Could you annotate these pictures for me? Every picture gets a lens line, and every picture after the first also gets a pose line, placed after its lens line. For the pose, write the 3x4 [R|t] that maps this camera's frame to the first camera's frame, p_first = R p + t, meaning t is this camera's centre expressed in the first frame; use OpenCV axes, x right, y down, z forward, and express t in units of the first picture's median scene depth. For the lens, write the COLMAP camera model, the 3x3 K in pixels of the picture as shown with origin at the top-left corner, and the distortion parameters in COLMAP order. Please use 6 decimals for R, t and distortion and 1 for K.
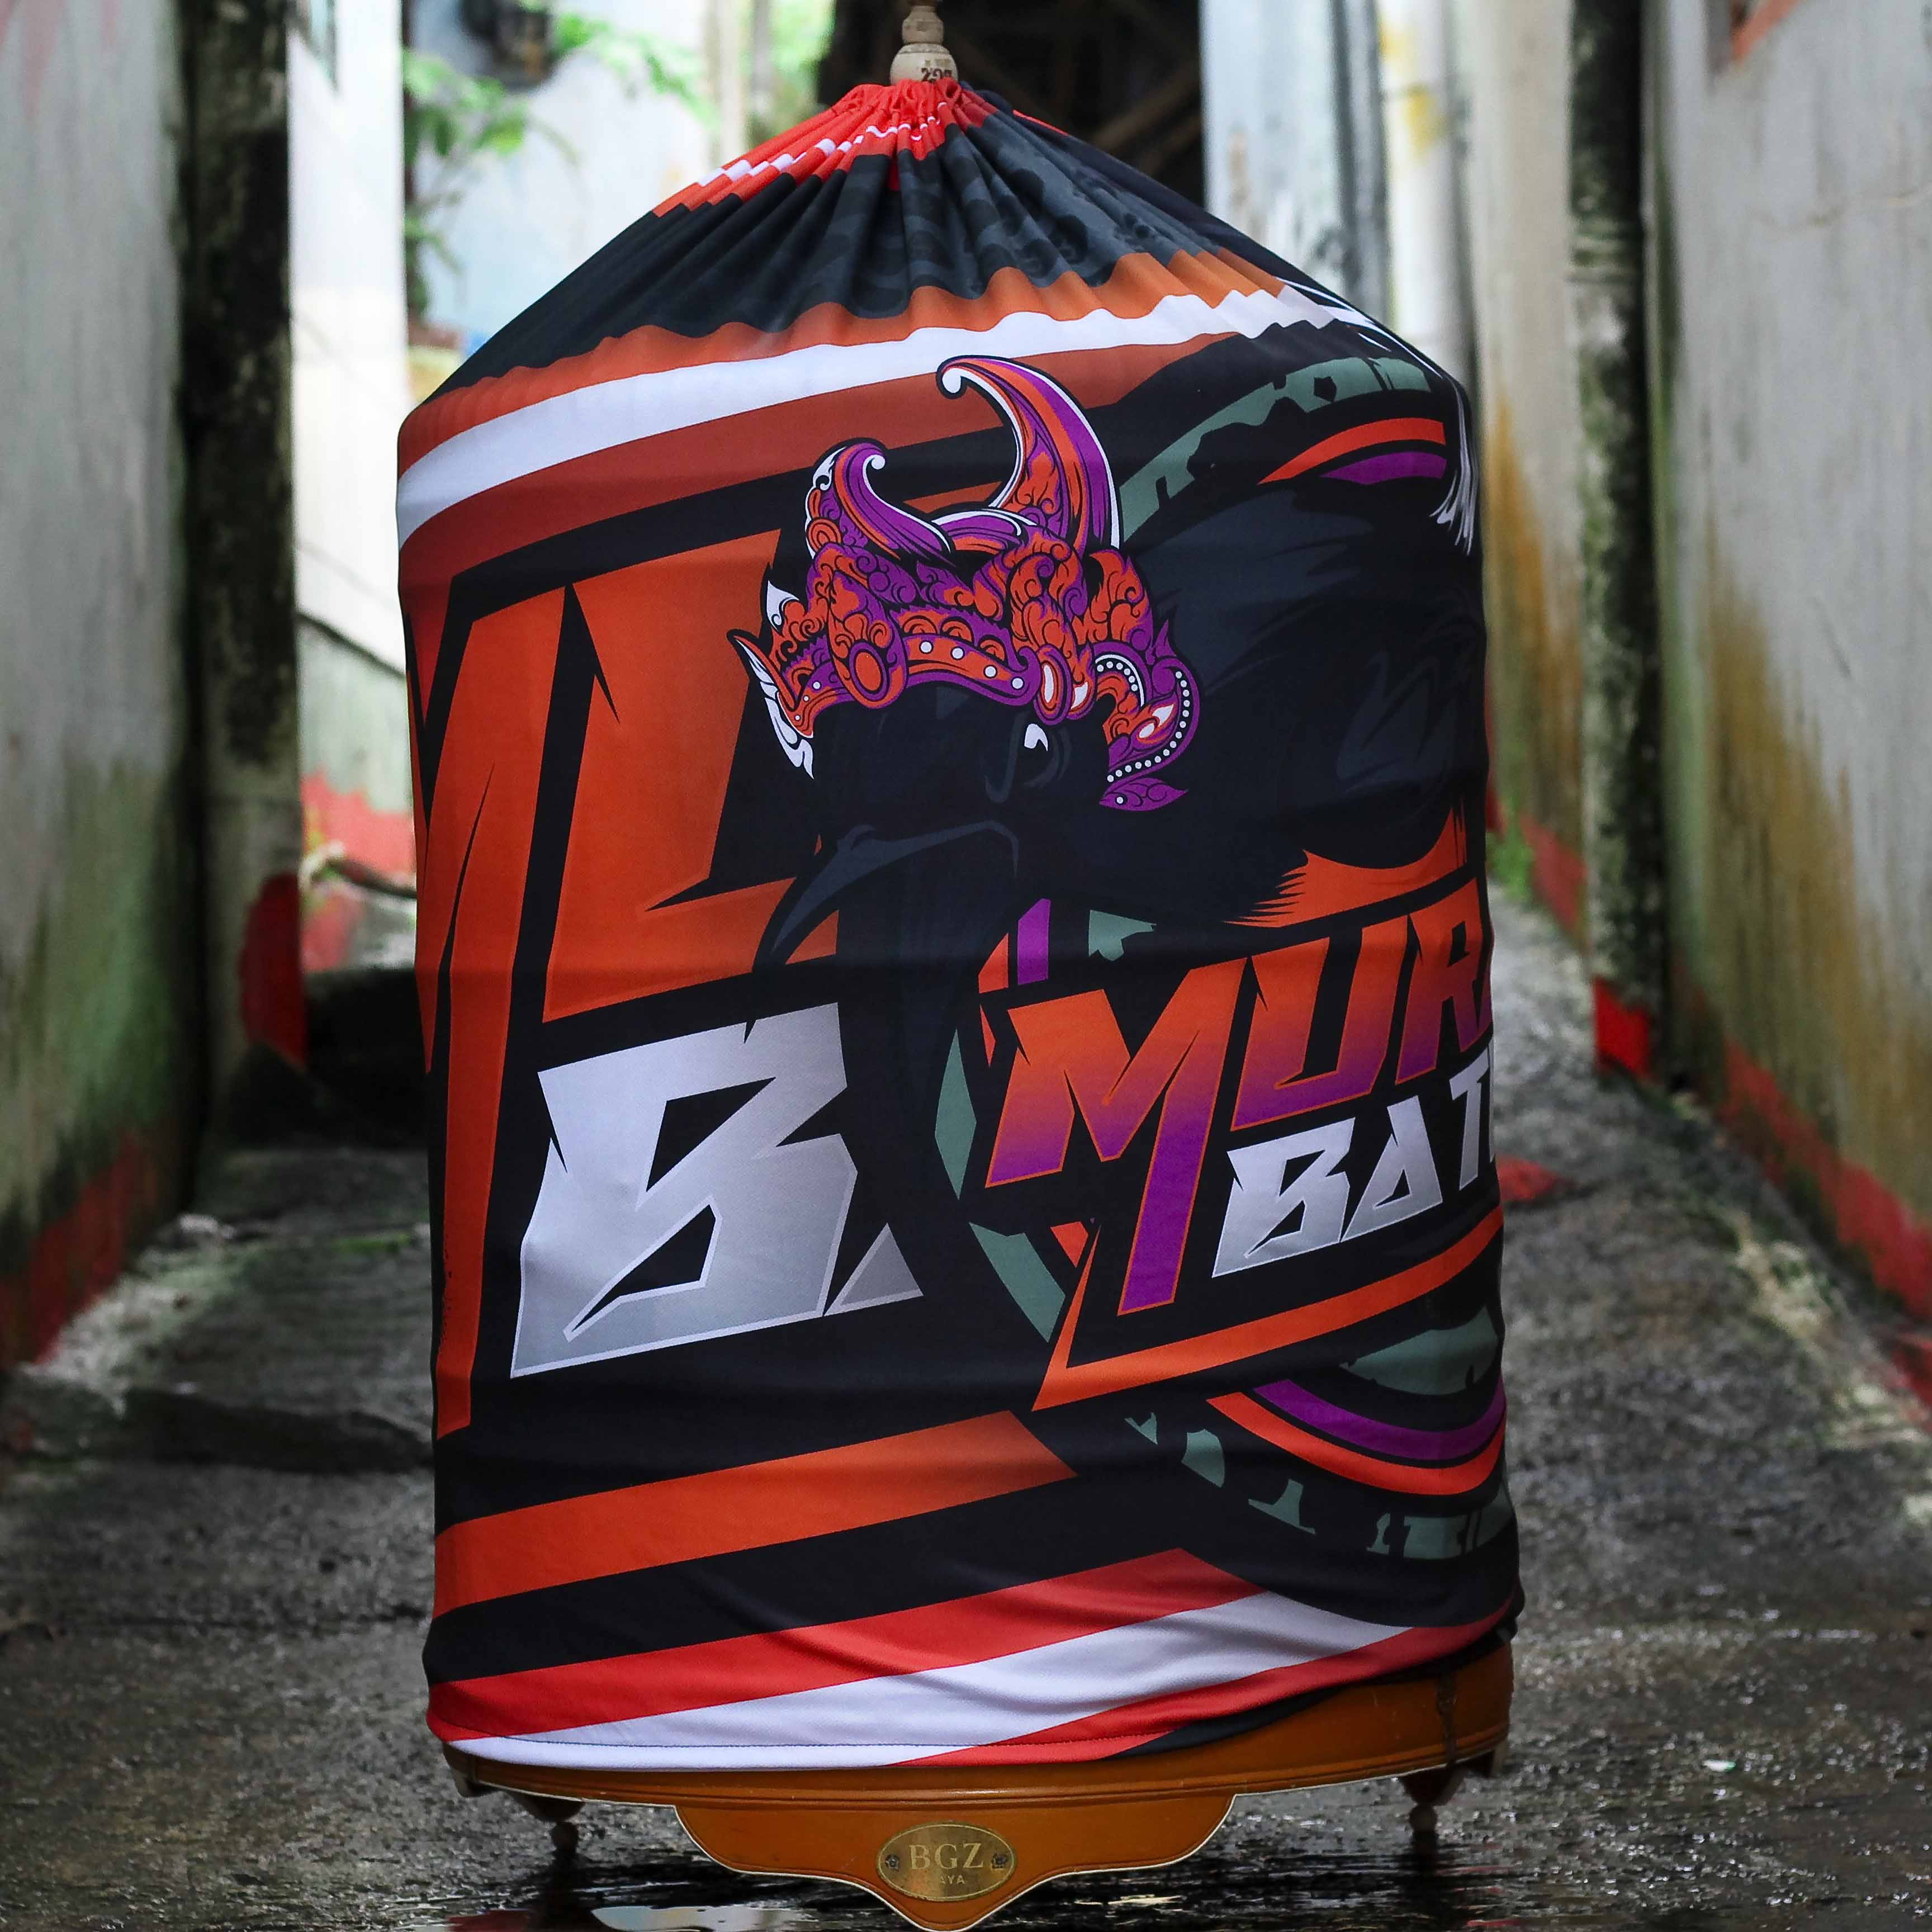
lens RADIAL K [[6877.8, 0, 966.0], [0, 6877.8, 966.0], [0, 0, 1]] dist [-0.129497, 1.030956]
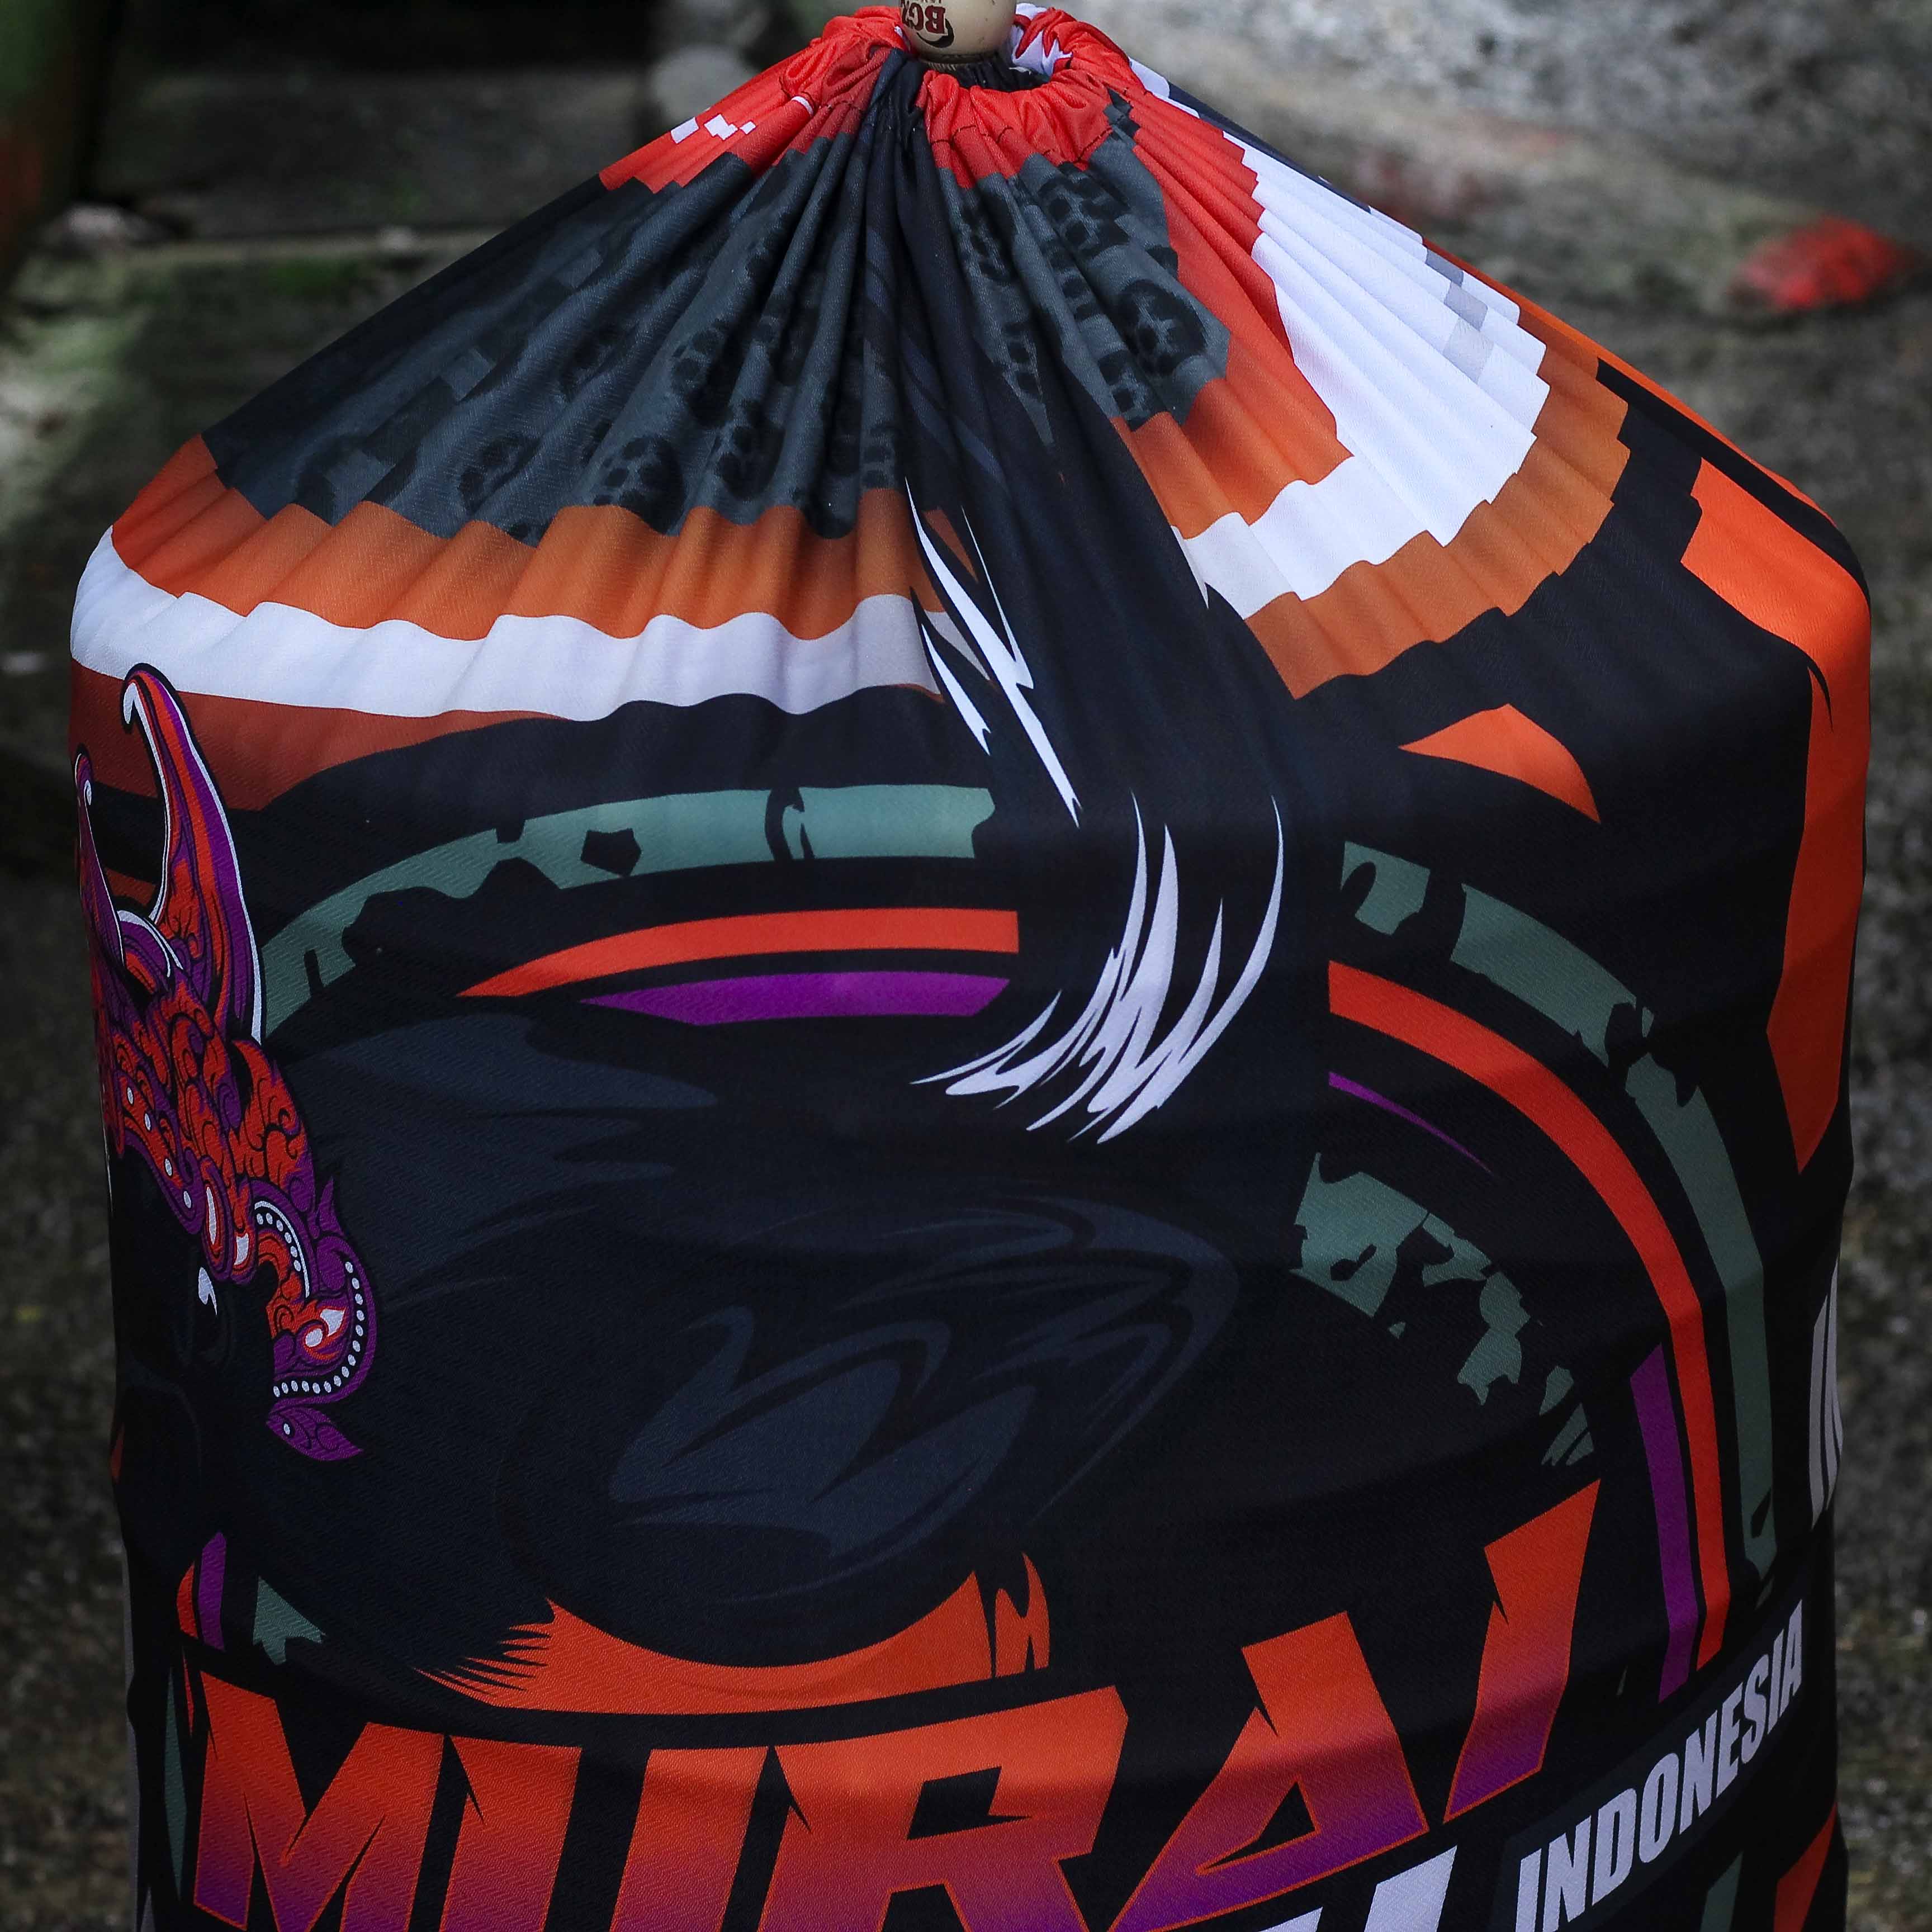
lens RADIAL K [[6877.8, 0, 966.0], [0, 6877.8, 966.0], [0, 0, 1]] dist [-0.129497, 1.030956]
pose [[0.999305, 0.029467, -0.022836, 0.004567], [-0.021189, 0.952948, 0.302394, -0.125882], [0.030672, -0.301700, 0.952910, 0.276670]]
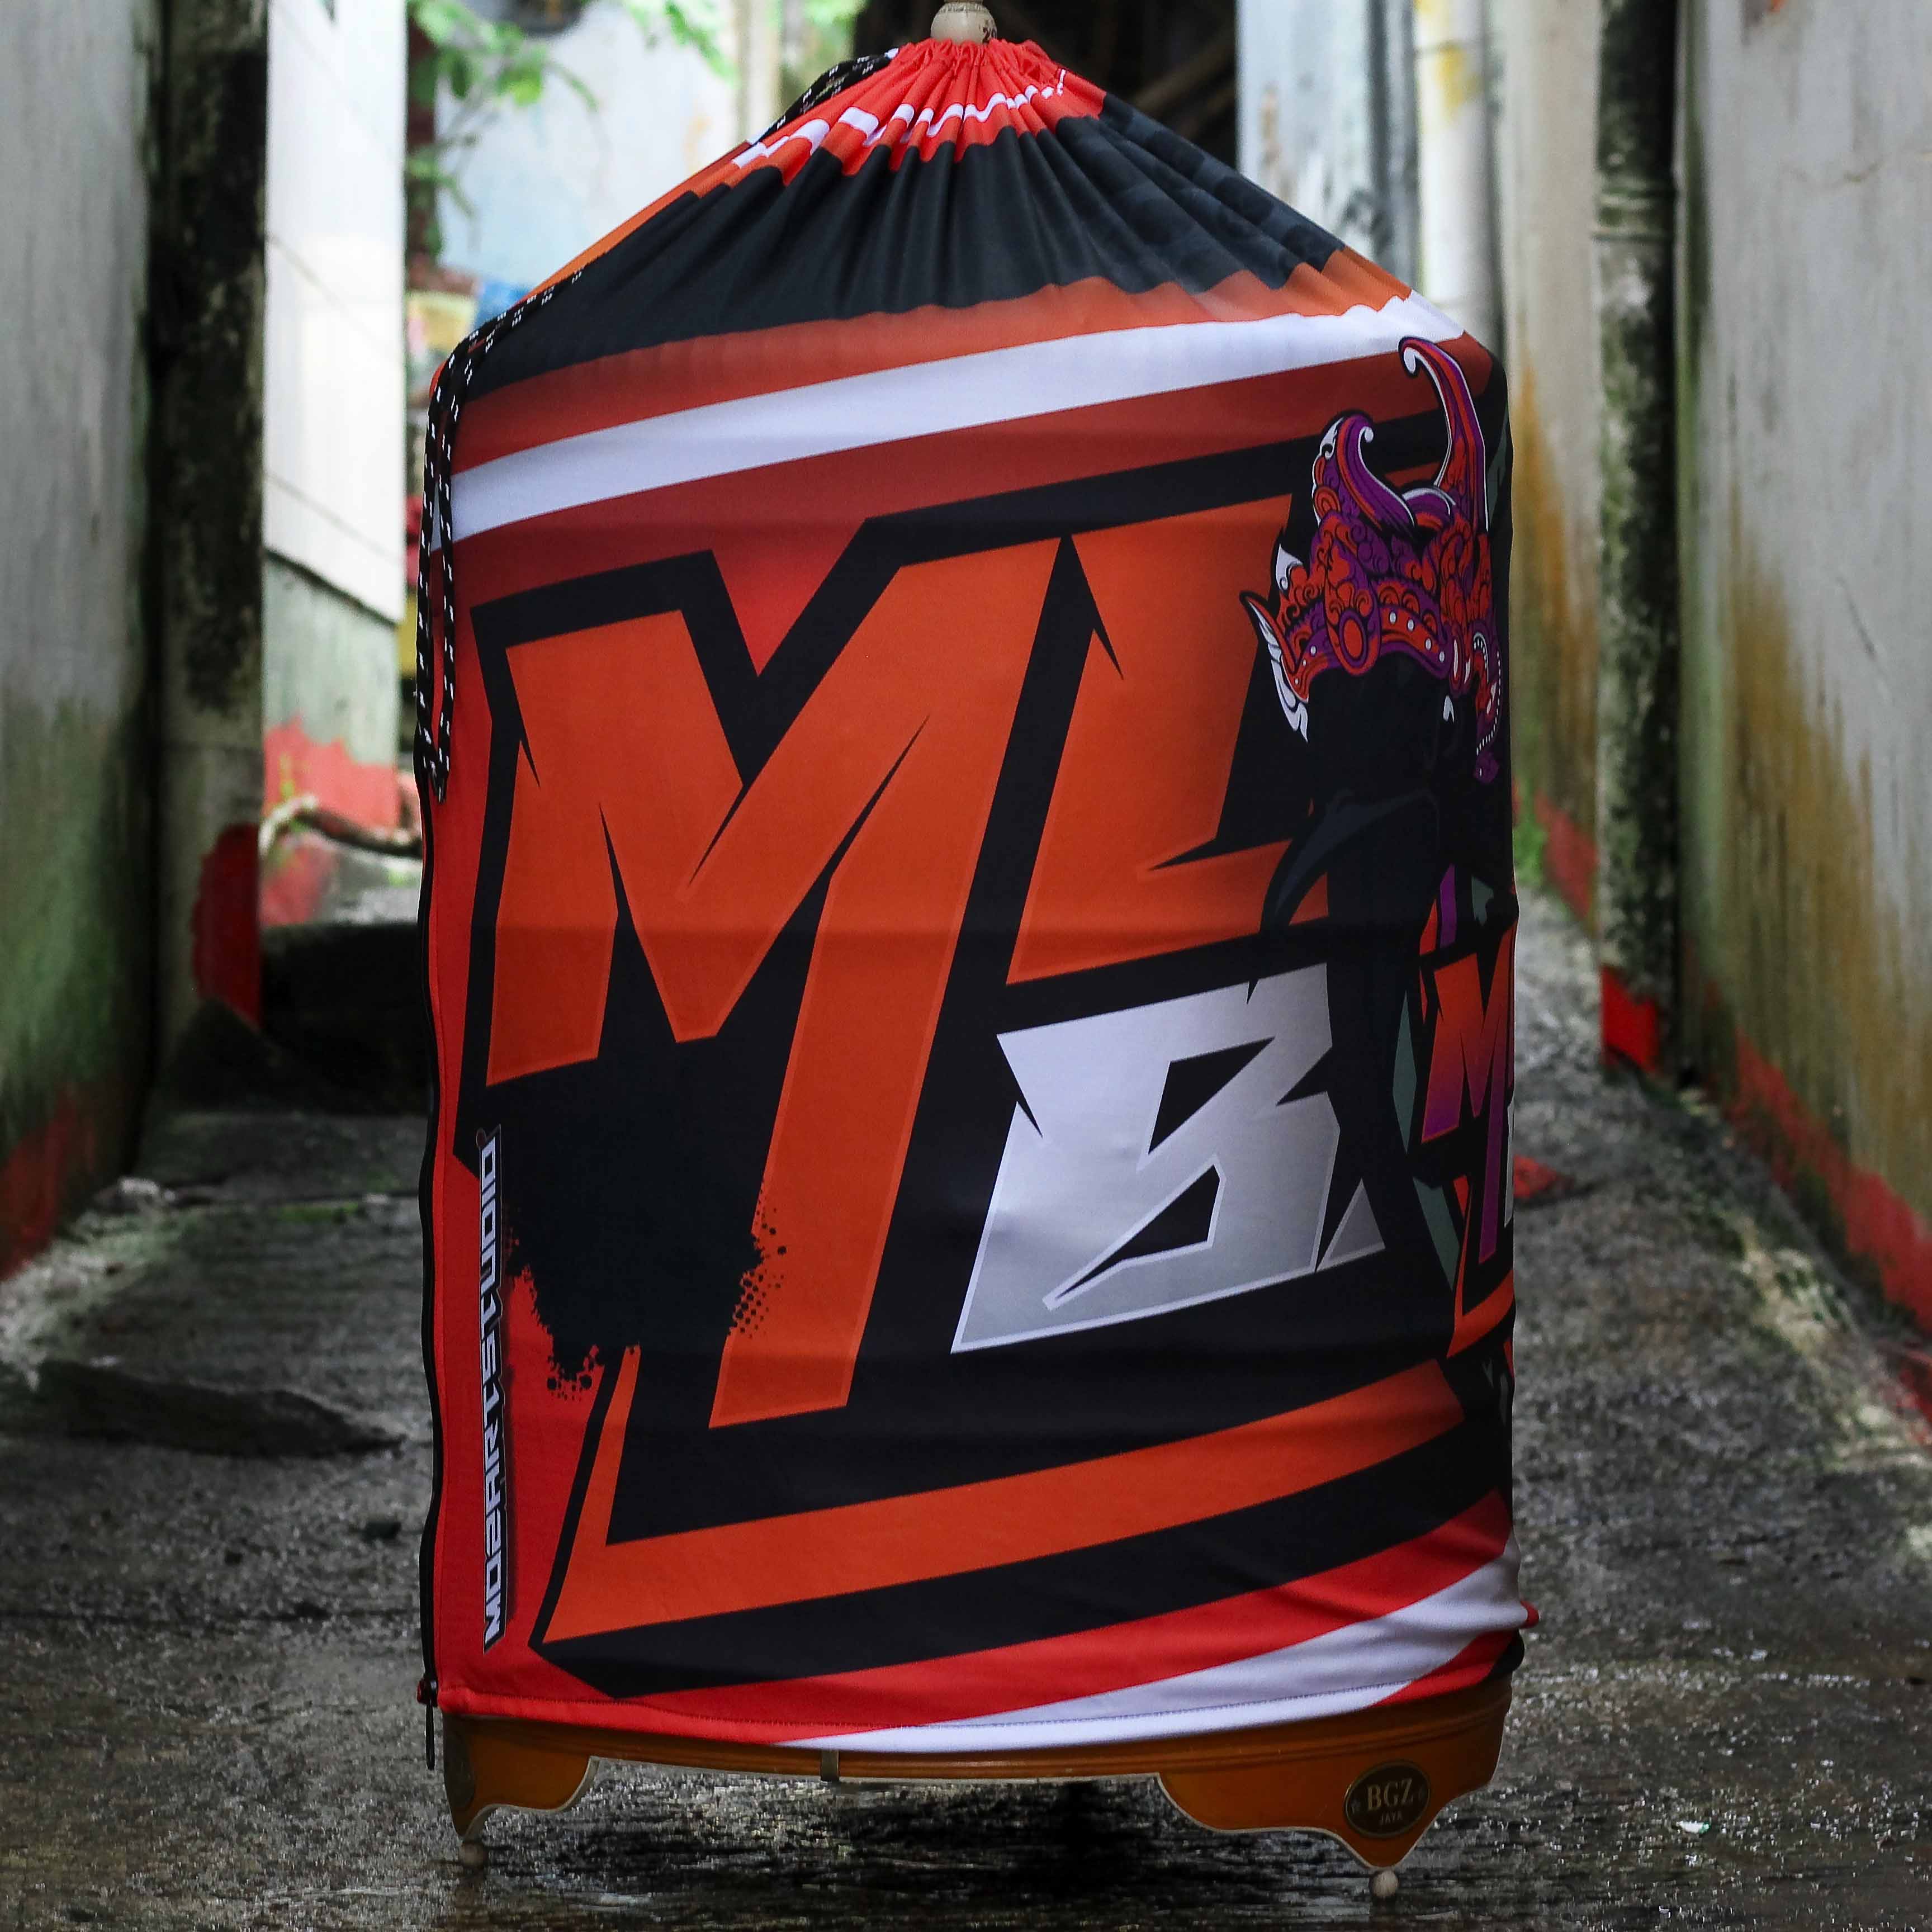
lens RADIAL K [[6860.7, 0, 966.0], [0, 6860.7, 966.0], [0, 0, 1]] dist [-0.077445, 0.101731]
pose [[0.999679, 0.024882, -0.004762, 0.008150], [-0.024860, 0.999680, 0.004614, -0.000631], [0.004876, -0.004494, 0.999978, 0.047566]]
